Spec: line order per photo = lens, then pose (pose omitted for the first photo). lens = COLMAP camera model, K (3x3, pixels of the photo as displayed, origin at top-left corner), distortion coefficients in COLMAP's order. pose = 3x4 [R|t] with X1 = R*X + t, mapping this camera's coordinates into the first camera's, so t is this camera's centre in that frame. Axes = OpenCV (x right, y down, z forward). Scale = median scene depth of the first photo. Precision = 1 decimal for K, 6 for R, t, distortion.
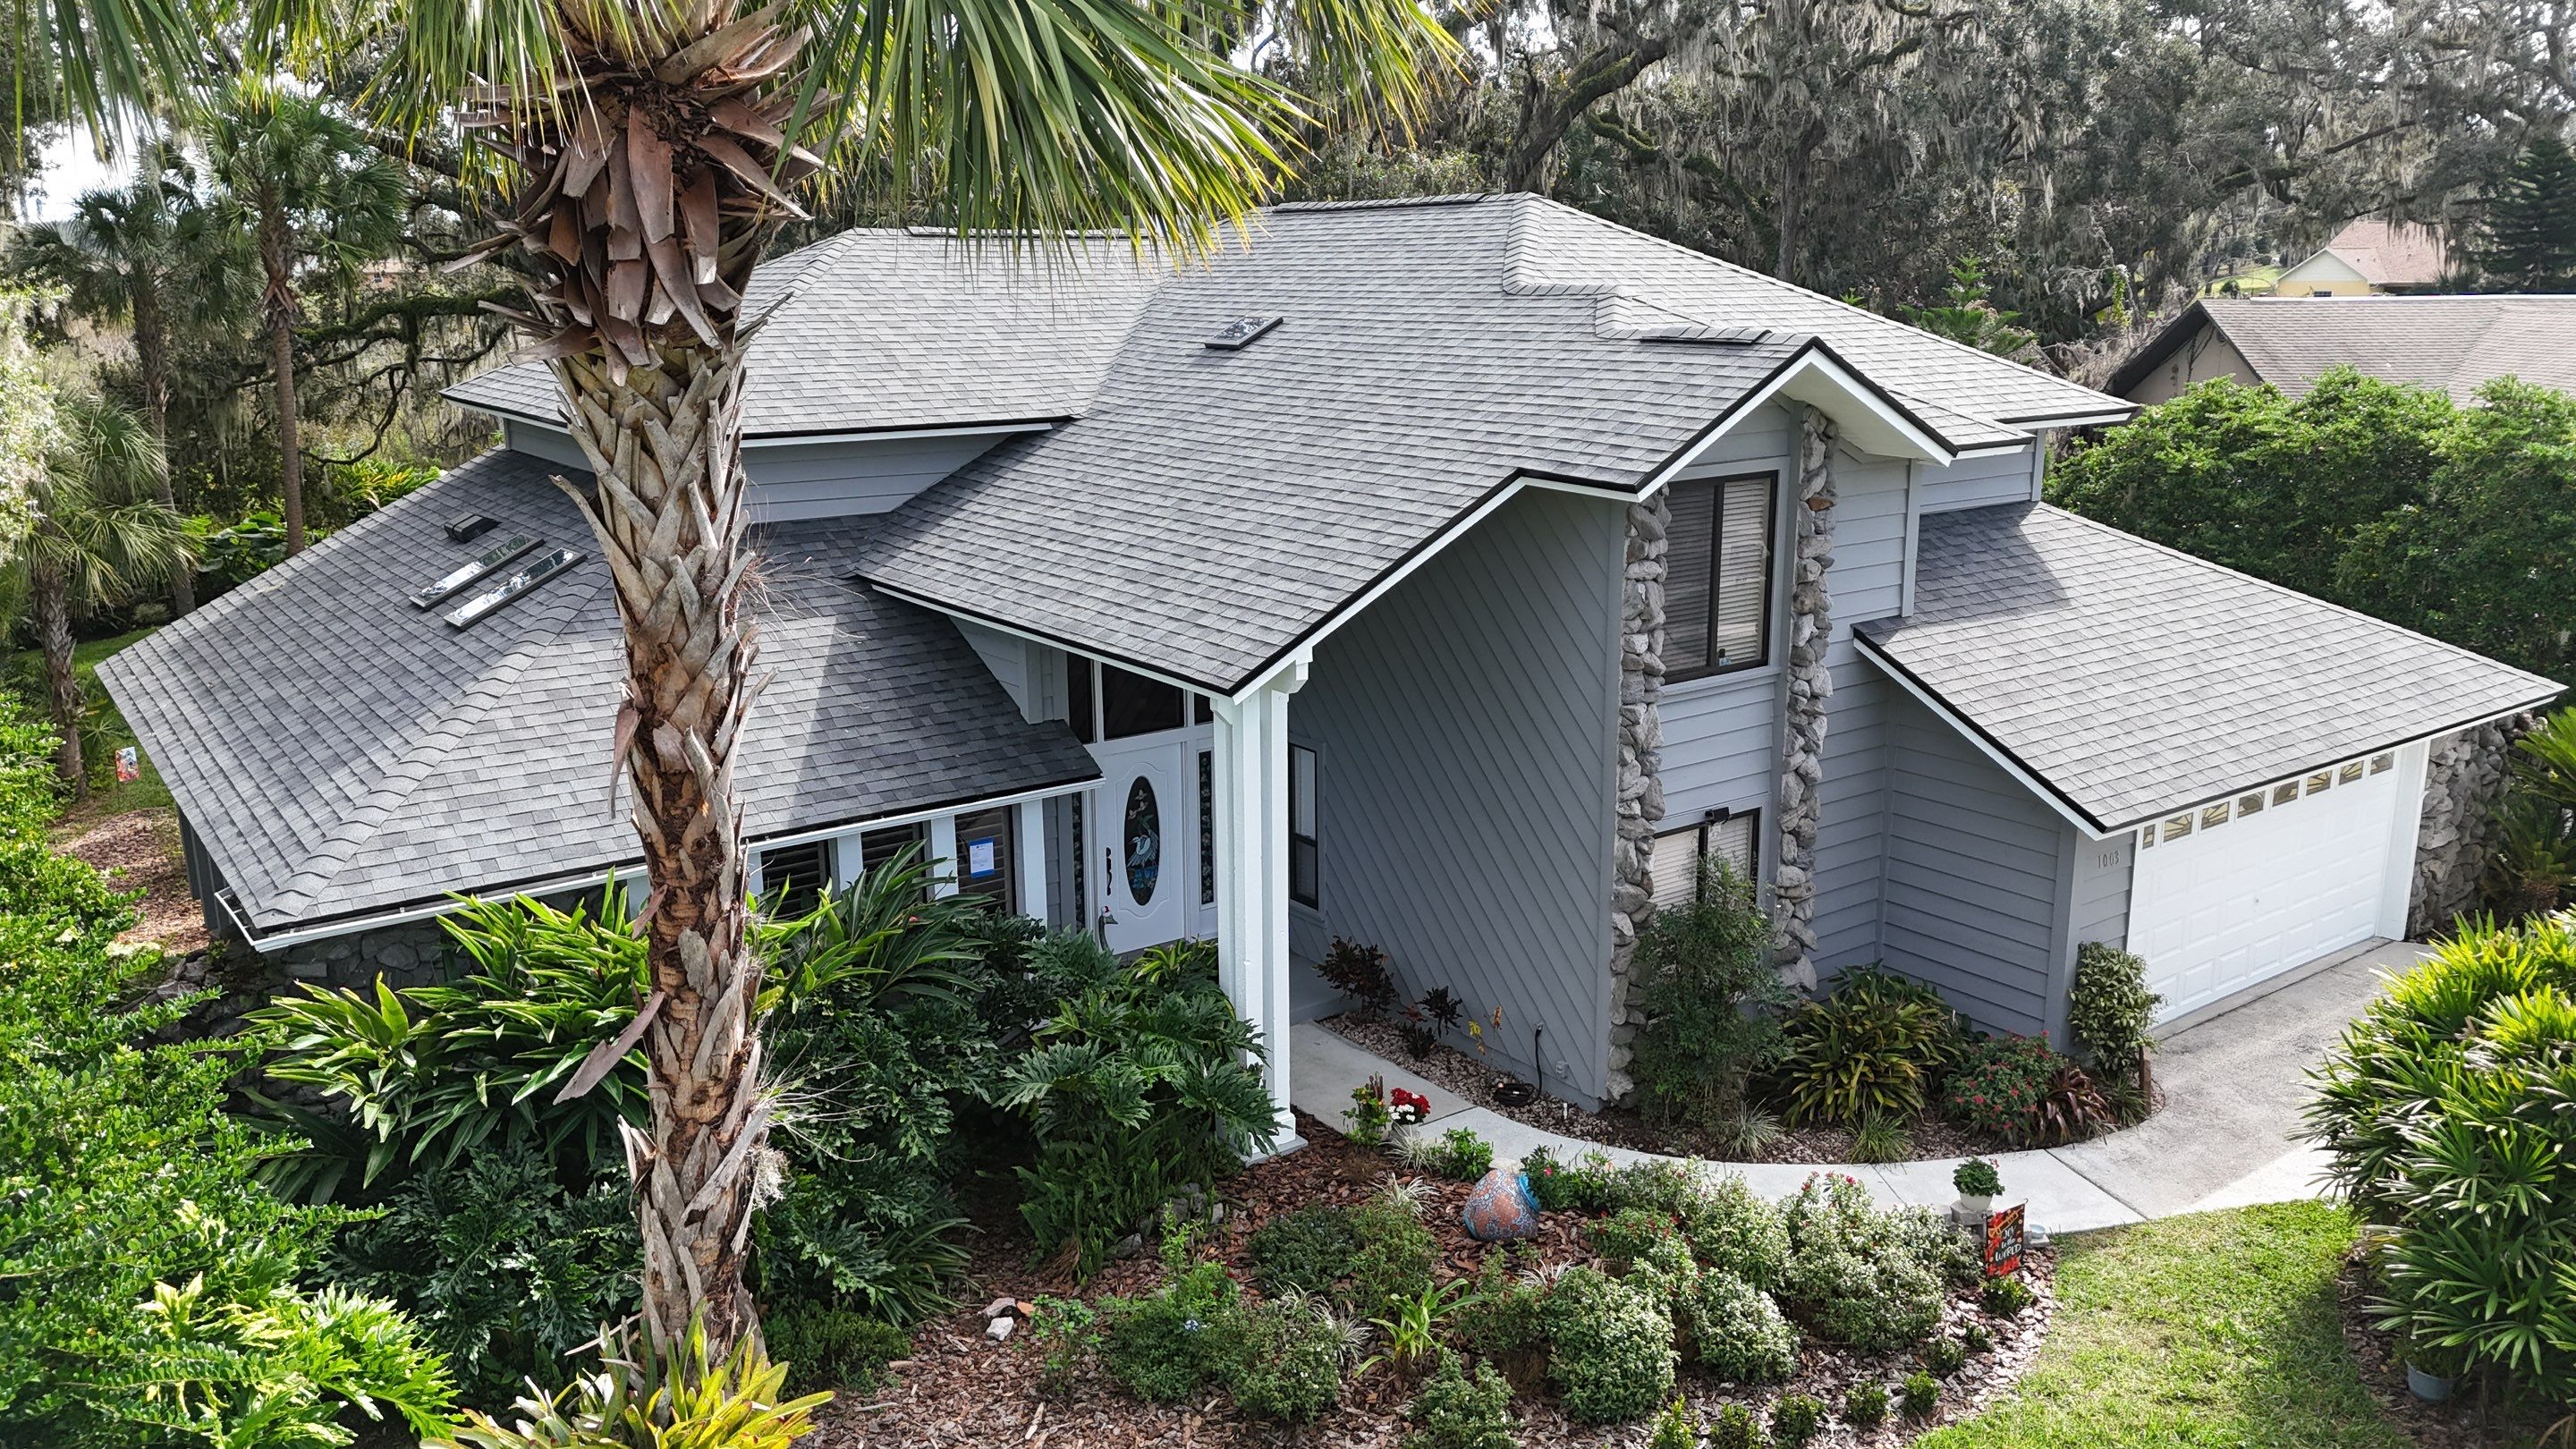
lens RADIAL K [[1891.7, 0, 1296.5], [0, 1891.7, 724.5], [0, 0, 1]] dist [0.088555, -0.089552]
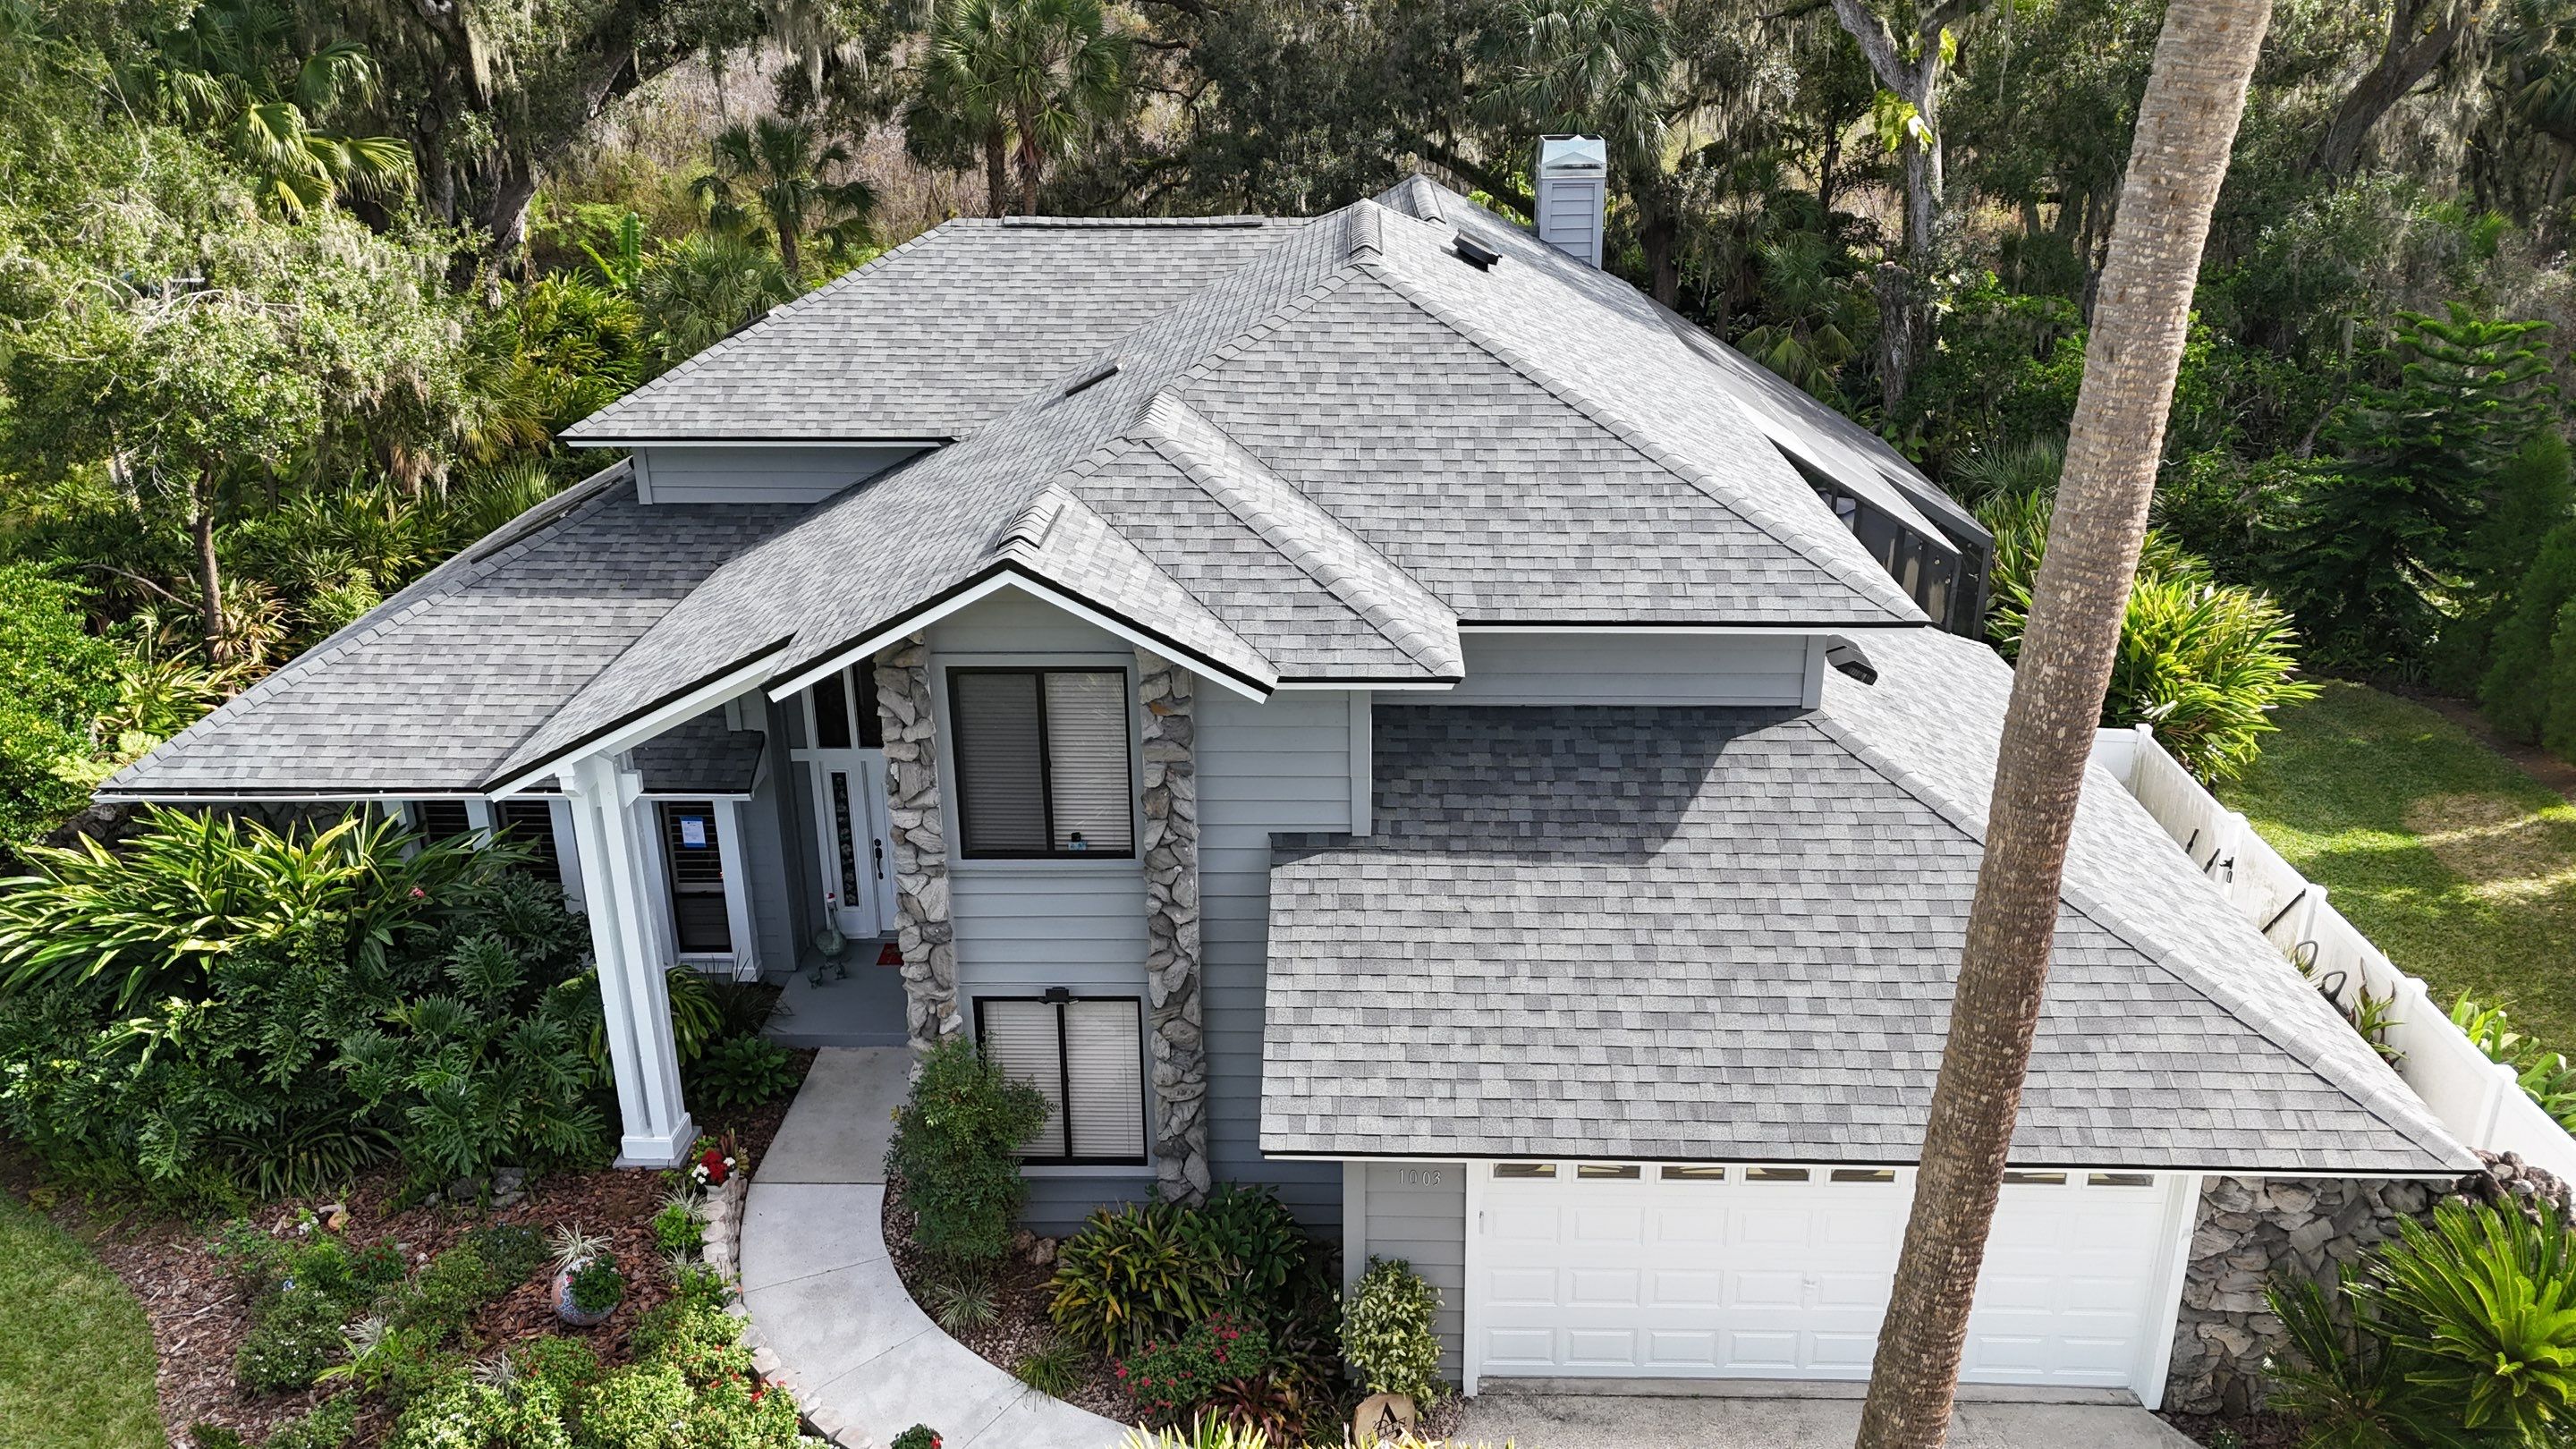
lens RADIAL K [[1891.7, 0, 1293.1], [0, 1891.7, 718.6], [0, 0, 1]] dist [0.088555, -0.089552]
pose [[0.786850, 0.223460, -0.575268, 0.717373], [-0.140001, 0.972475, 0.186260, -0.245097], [0.601055, -0.066021, 0.796476, 0.258591]]
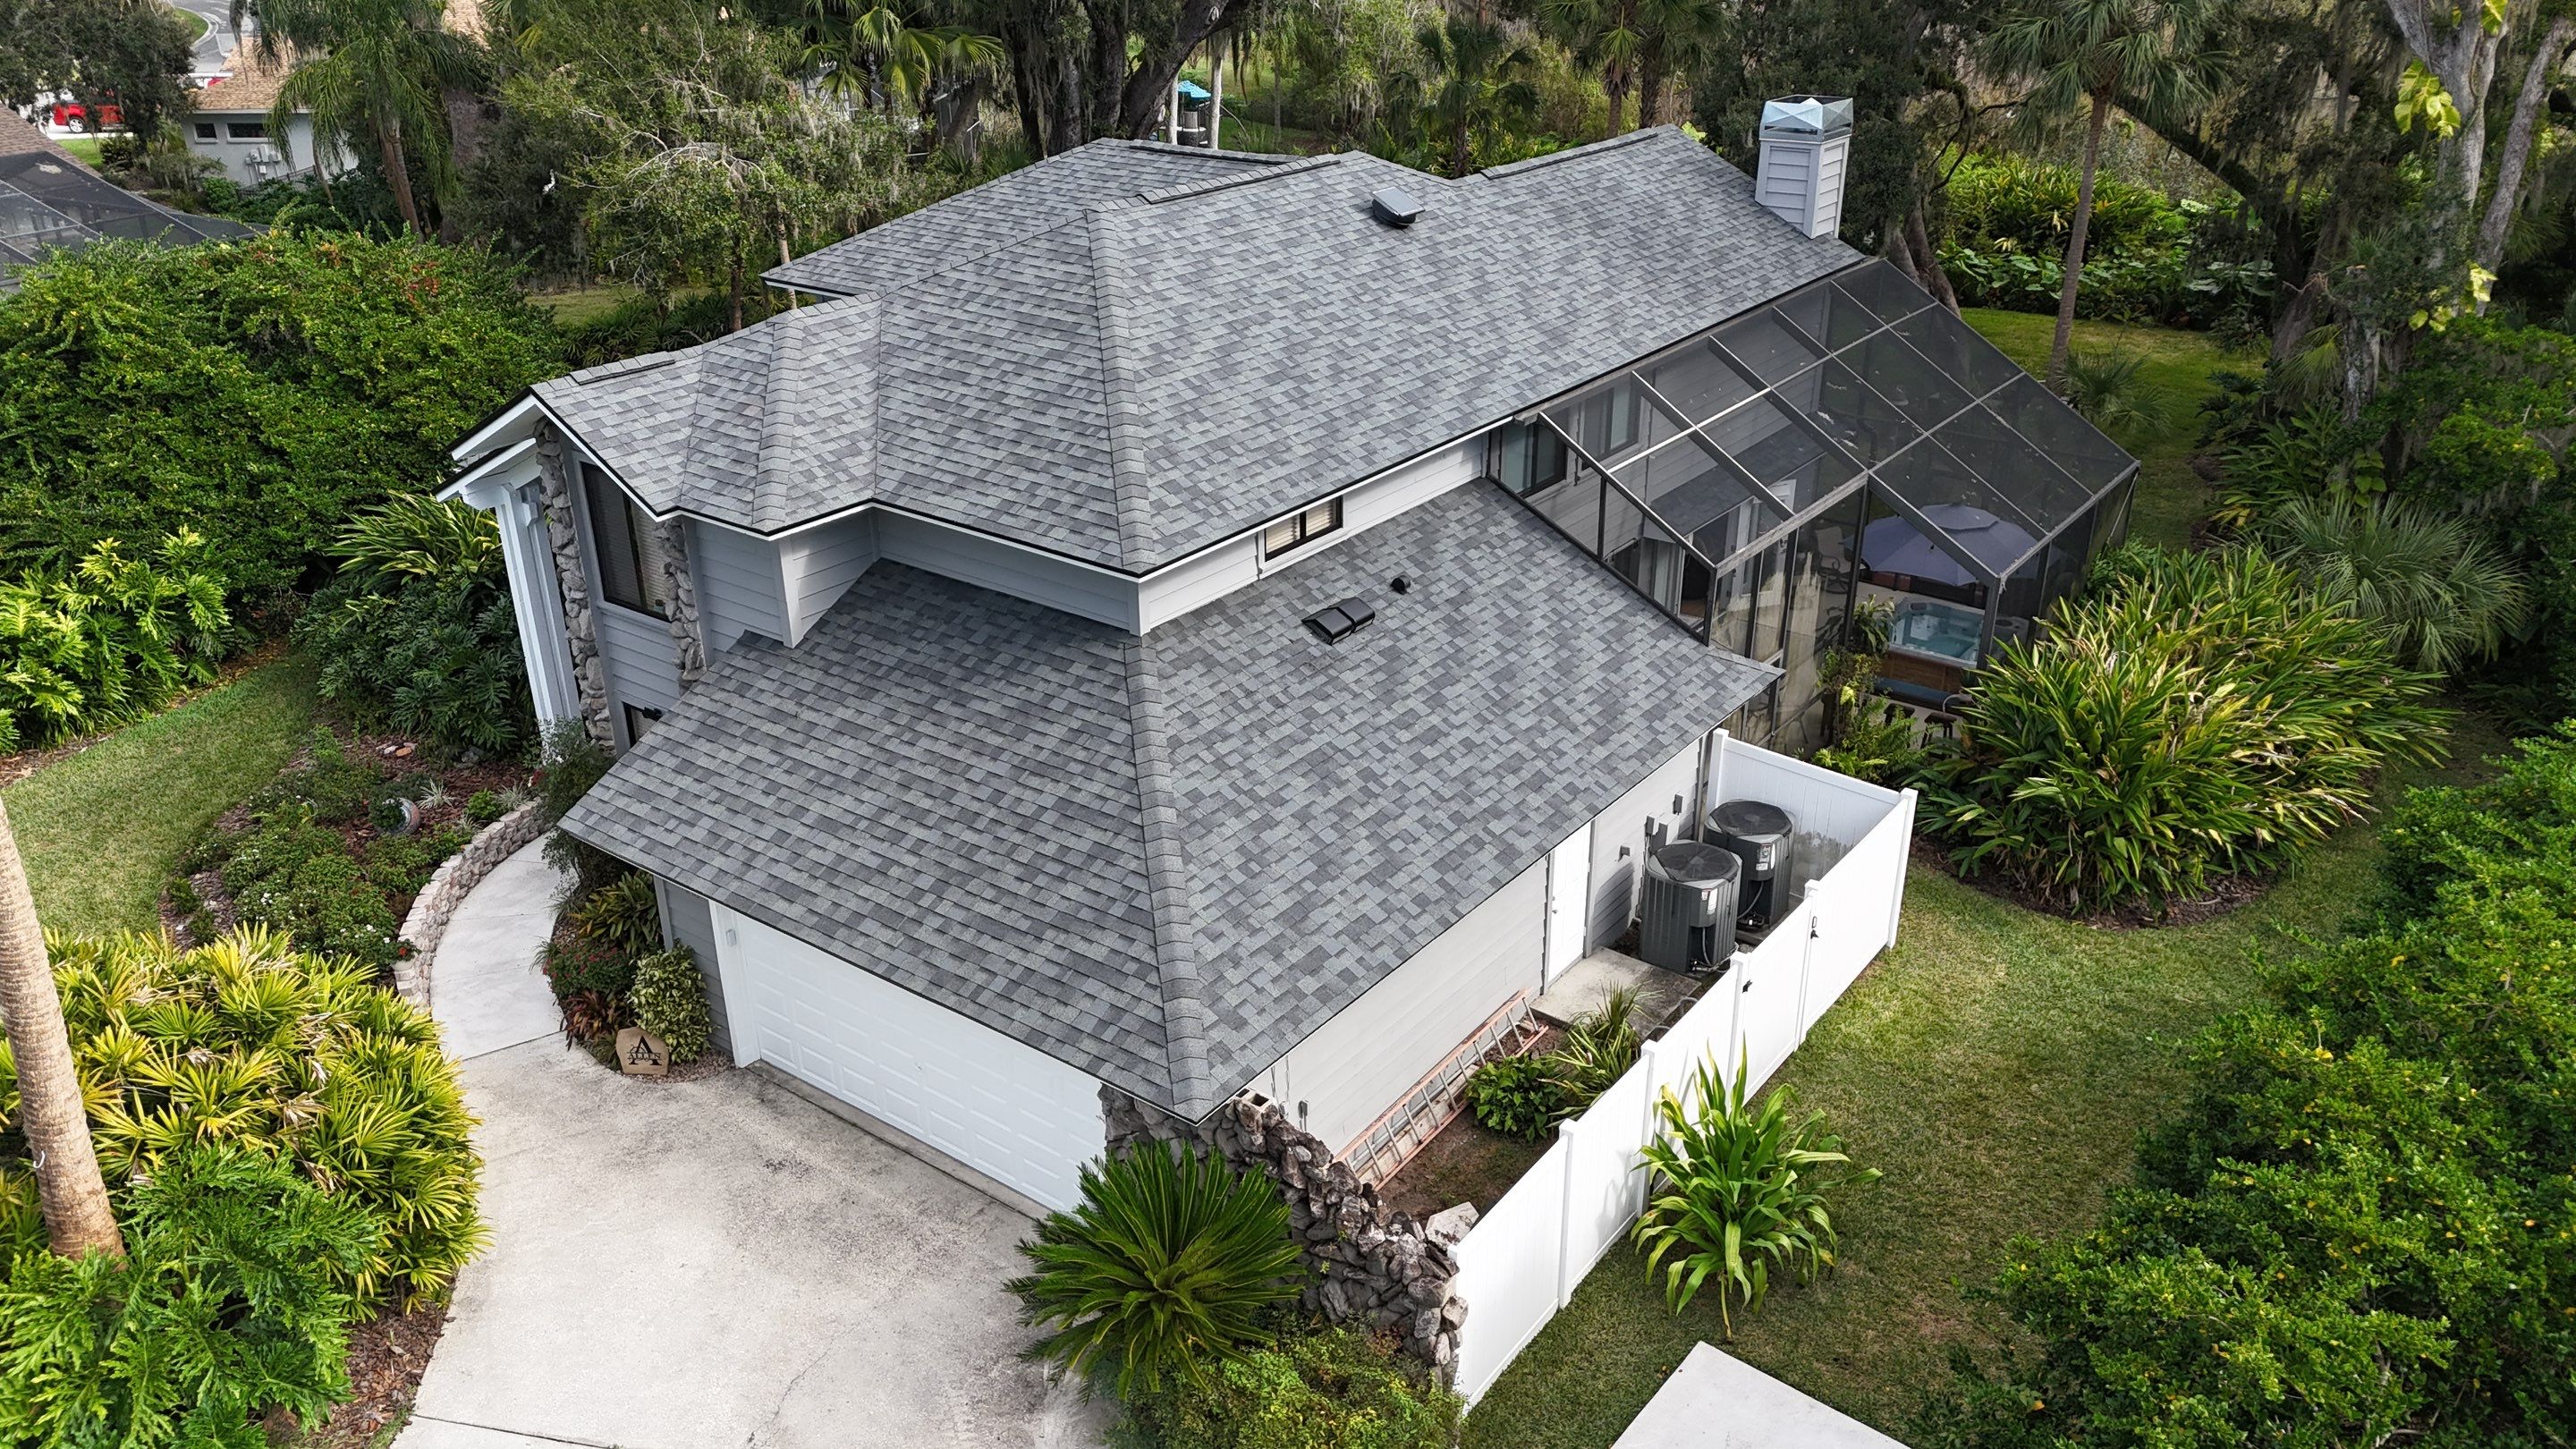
lens RADIAL K [[1891.7, 0, 1281.2], [0, 1891.7, 727.3], [0, 0, 1]] dist [0.088555, -0.089552]
pose [[0.284691, 0.405473, -0.868644, 1.304651], [-0.217687, 0.909813, 0.353345, -0.443948], [0.933576, 0.088499, 0.347282, 0.802517]]
